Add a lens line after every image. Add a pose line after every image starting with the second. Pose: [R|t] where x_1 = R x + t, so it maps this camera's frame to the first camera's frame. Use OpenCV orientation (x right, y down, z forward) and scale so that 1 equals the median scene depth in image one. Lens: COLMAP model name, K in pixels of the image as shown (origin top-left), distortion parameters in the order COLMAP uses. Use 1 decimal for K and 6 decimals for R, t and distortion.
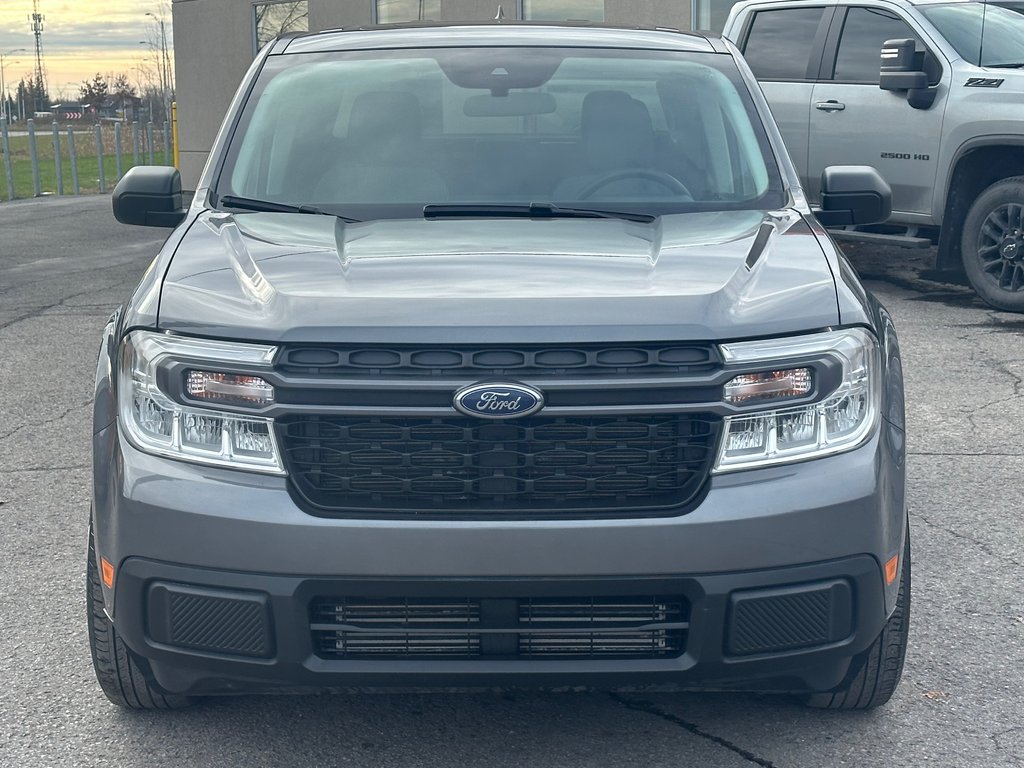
lens RADIAL K [[917.7, 0, 512.0], [0, 917.7, 384.0], [0, 0, 1]] dist [0.051818, -0.086284]
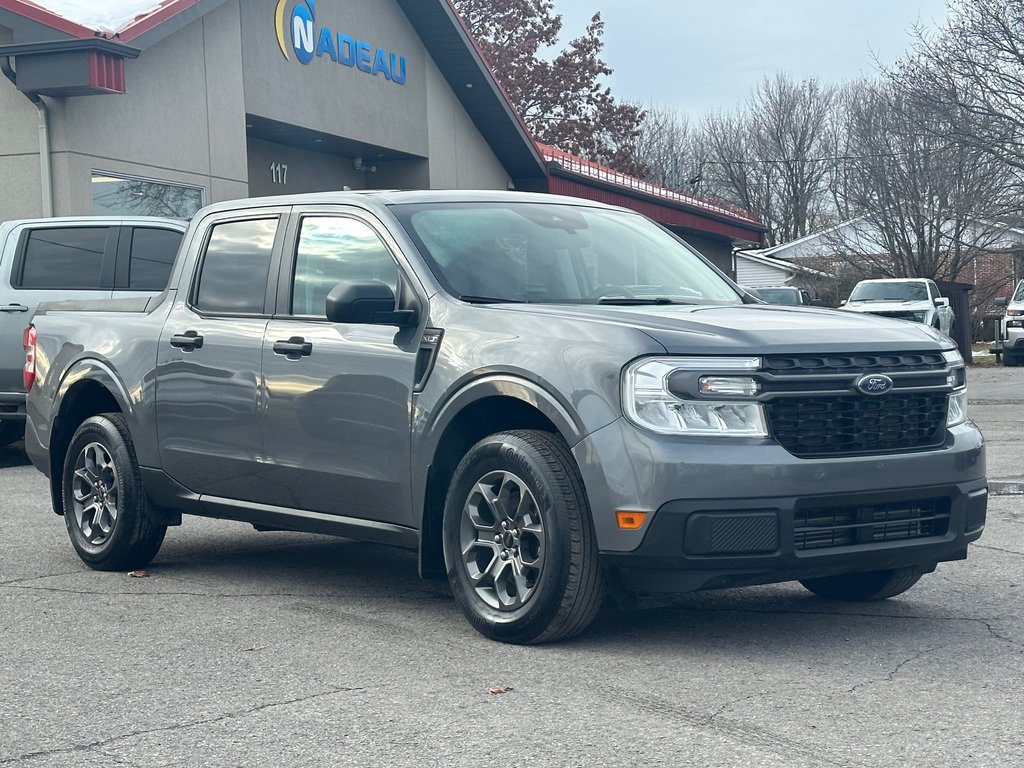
lens RADIAL K [[917.7, 0, 512.0], [0, 917.7, 384.0], [0, 0, 1]] dist [0.051818, -0.086284]
pose [[0.931558, -0.045130, 0.360781, -1.242536], [0.068312, 0.996321, -0.051757, 0.059428], [-0.357118, 0.072860, 0.931213, -0.340743]]
